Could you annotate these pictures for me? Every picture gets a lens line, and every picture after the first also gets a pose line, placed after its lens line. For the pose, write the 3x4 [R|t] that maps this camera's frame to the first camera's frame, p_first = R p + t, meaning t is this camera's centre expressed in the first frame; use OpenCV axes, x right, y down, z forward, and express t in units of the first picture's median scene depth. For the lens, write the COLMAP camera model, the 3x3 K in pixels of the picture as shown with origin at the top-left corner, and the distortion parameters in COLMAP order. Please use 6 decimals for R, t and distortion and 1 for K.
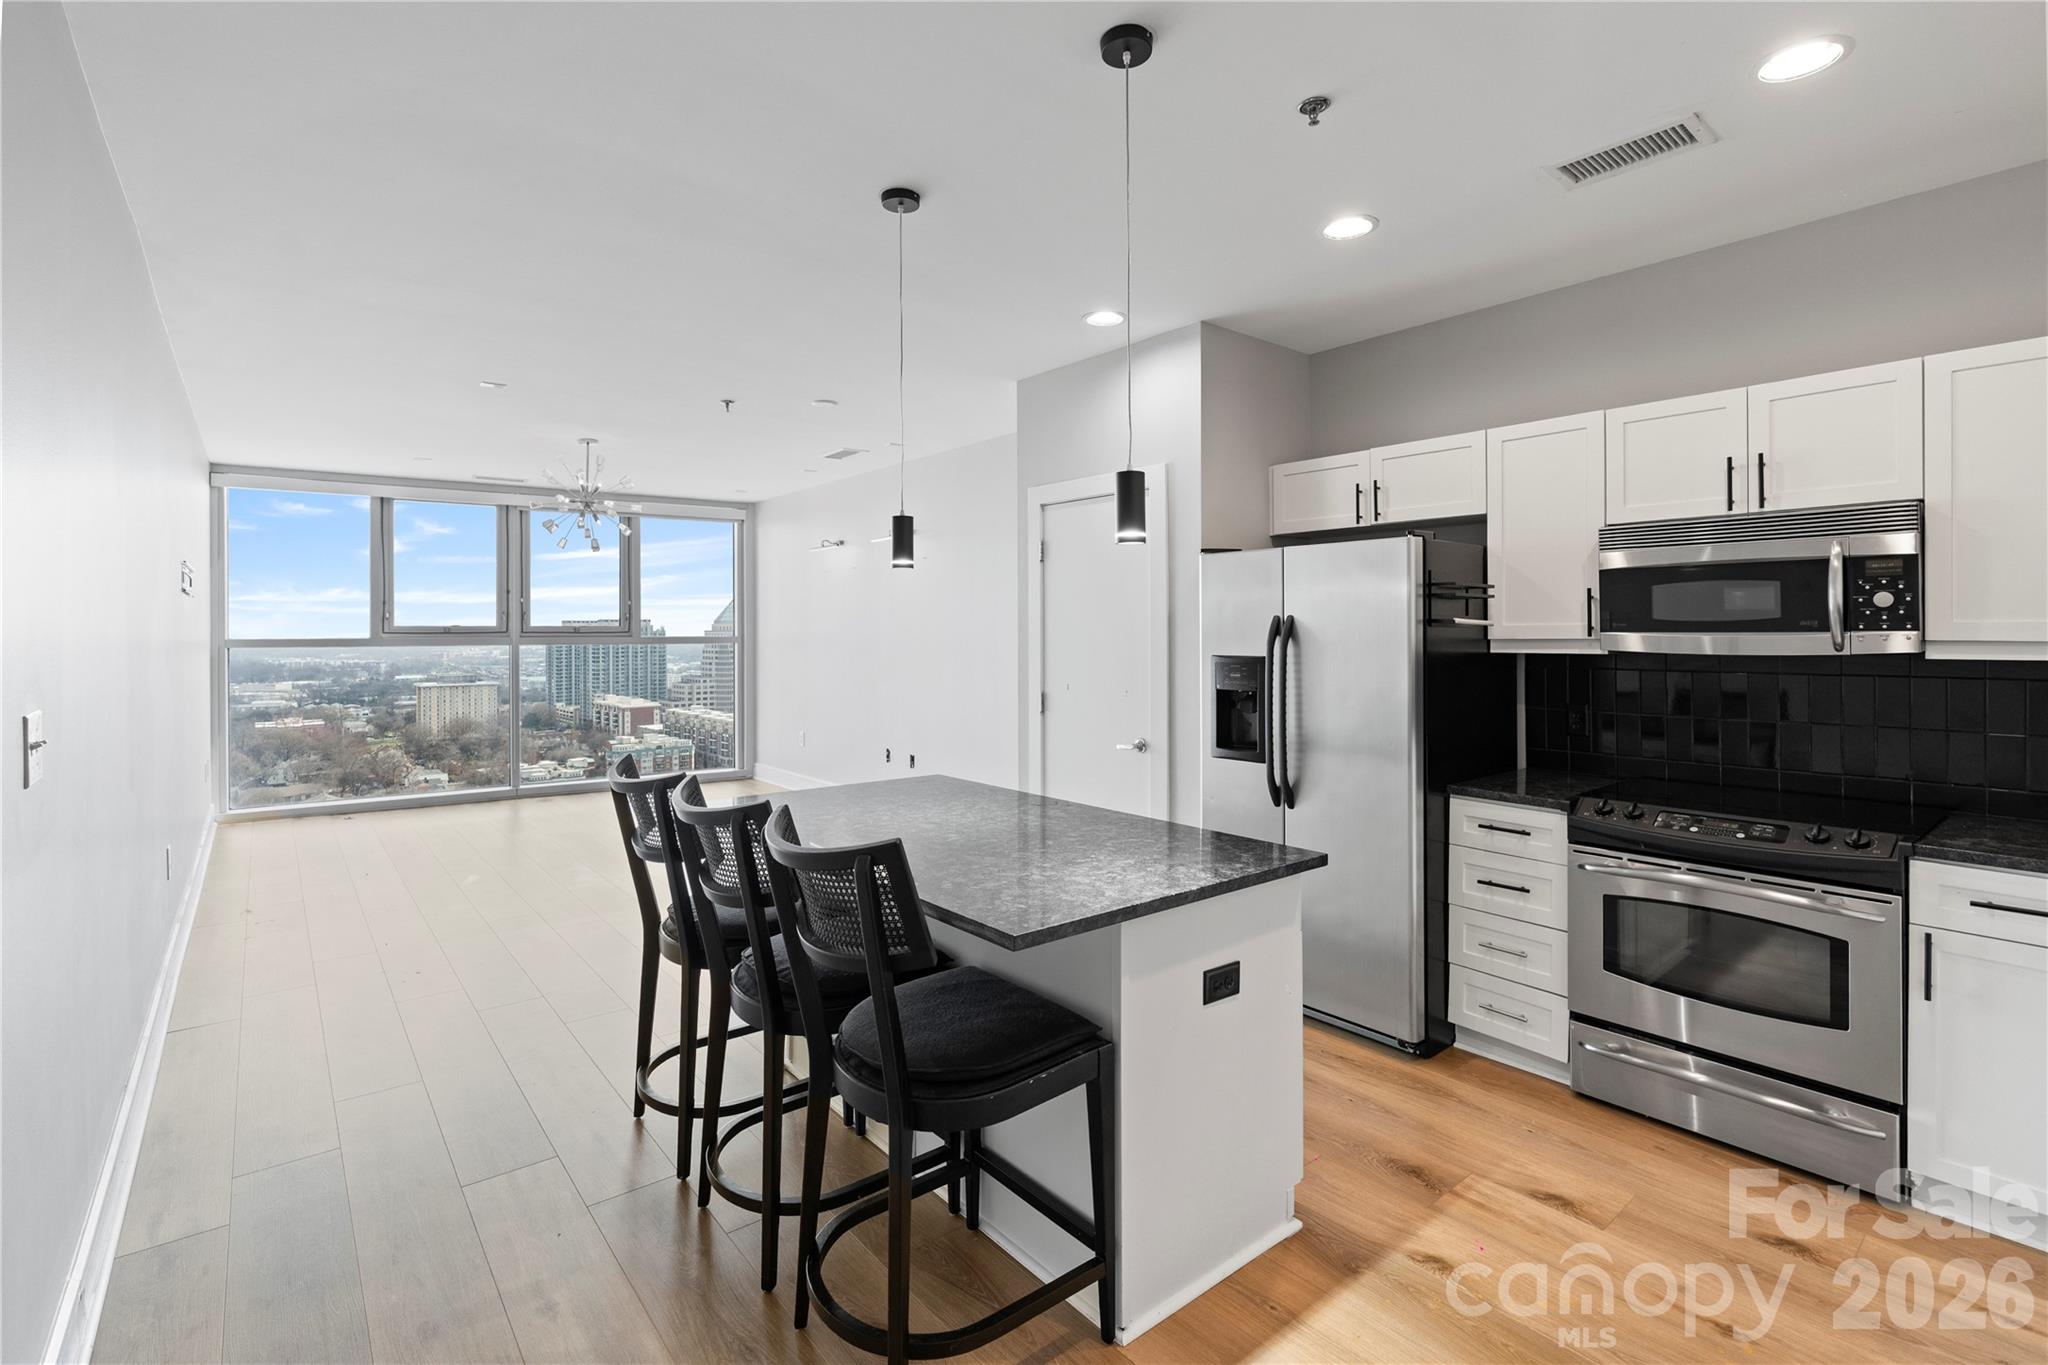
lens RADIAL K [[940.9, 0, 1015.3], [0, 940.9, 629.9], [0, 0, 1]] dist [-0.002644, -0.000388]
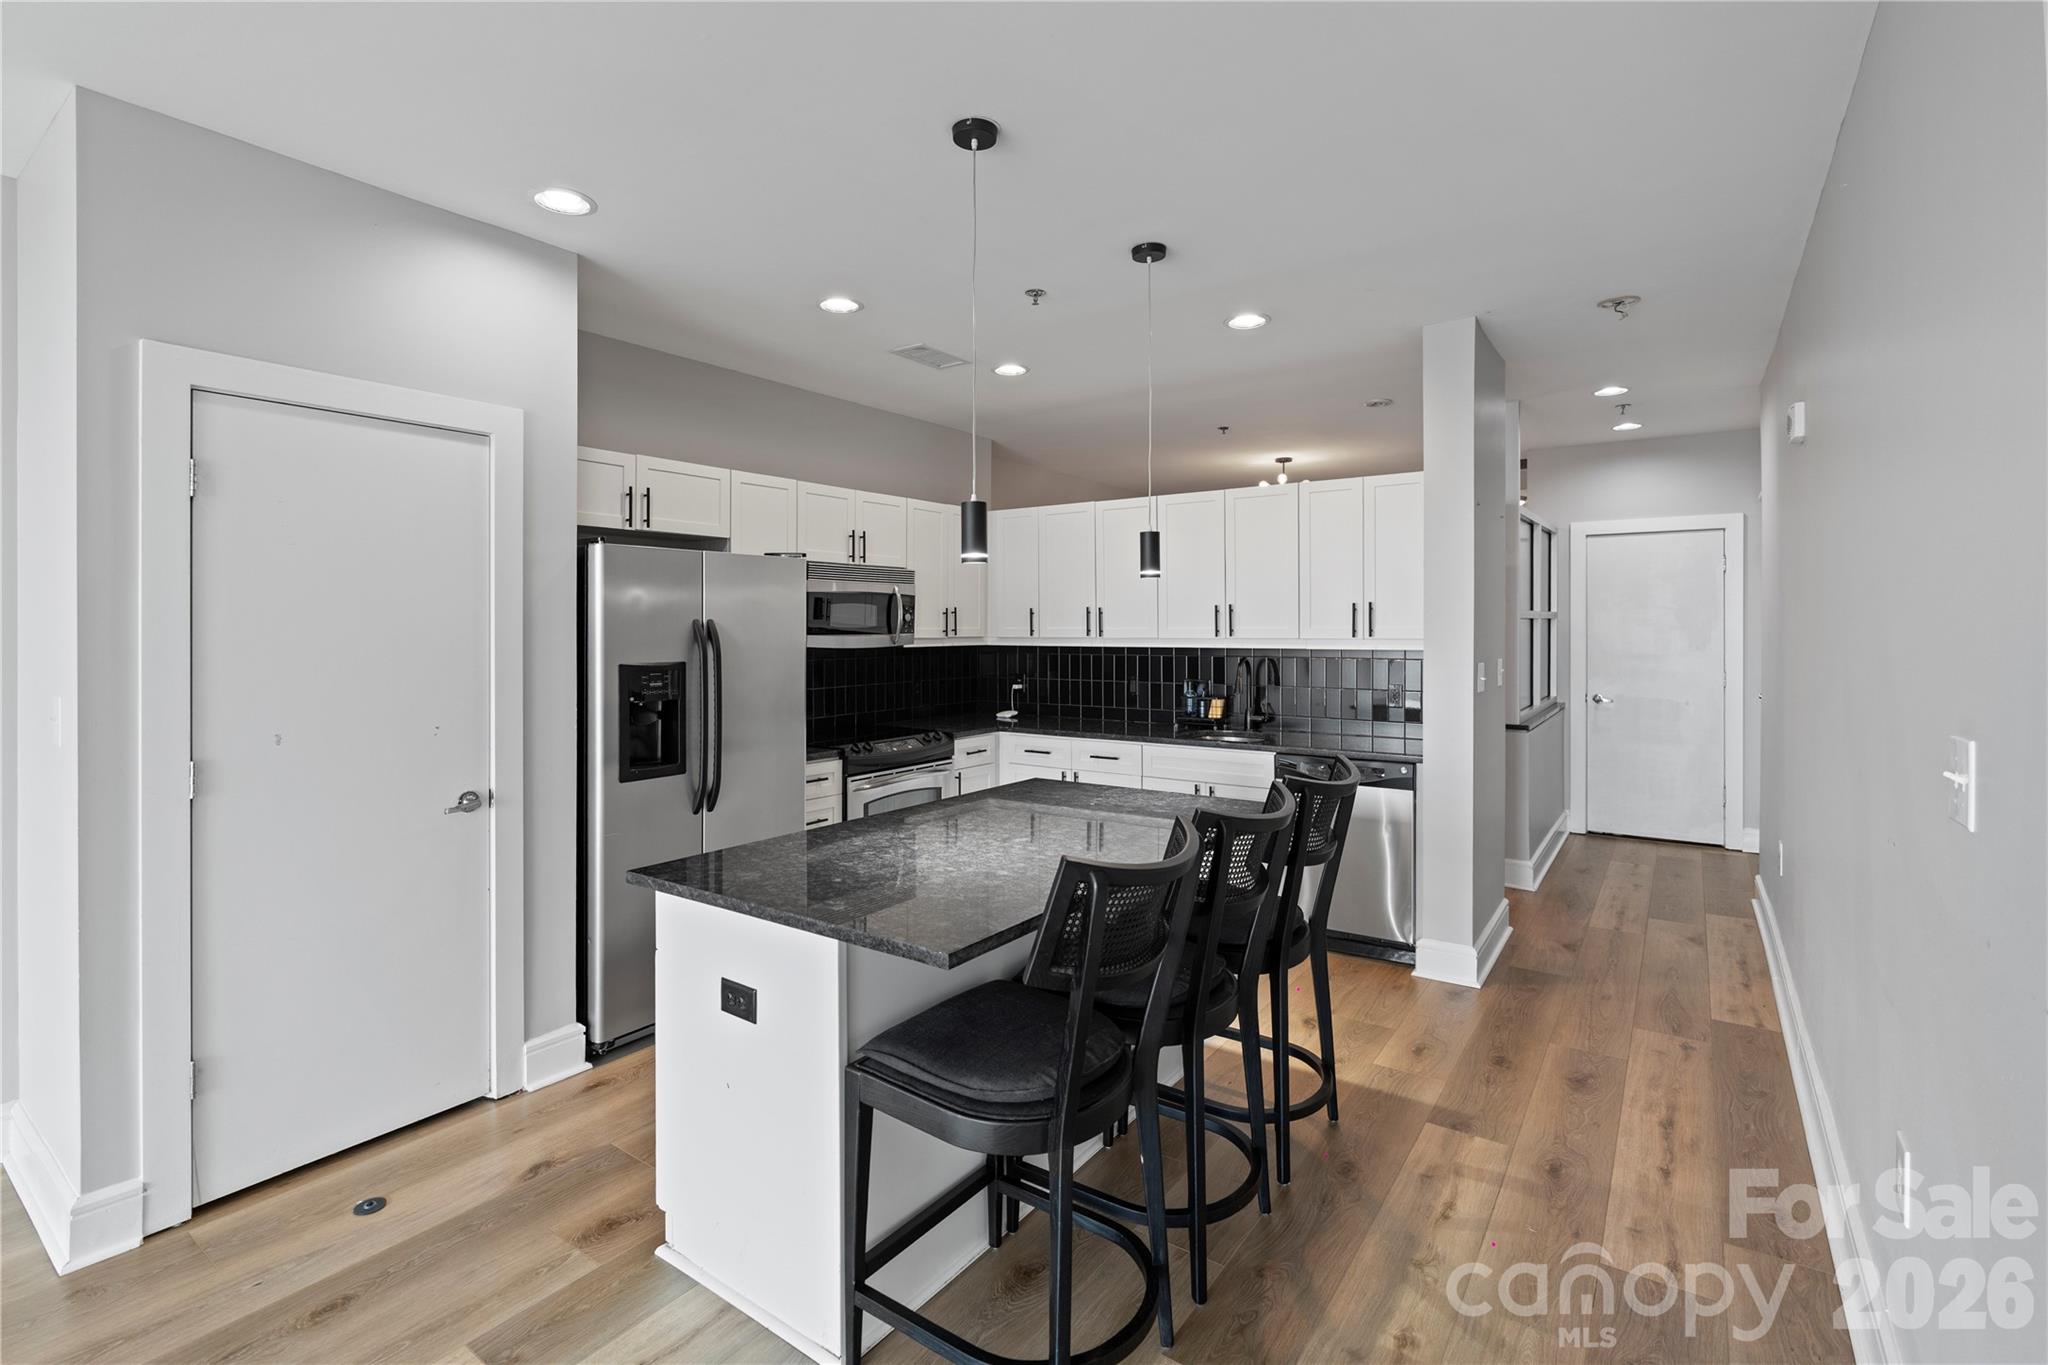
lens RADIAL K [[940.9, 0, 1015.3], [0, 940.9, 629.9], [0, 0, 1]] dist [-0.002644, -0.000388]
pose [[-0.258205, 0.000887, 0.966090, -0.919095], [0.002096, 0.999998, -0.000358, -0.003724], [-0.966088, 0.001932, -0.258207, 1.133174]]
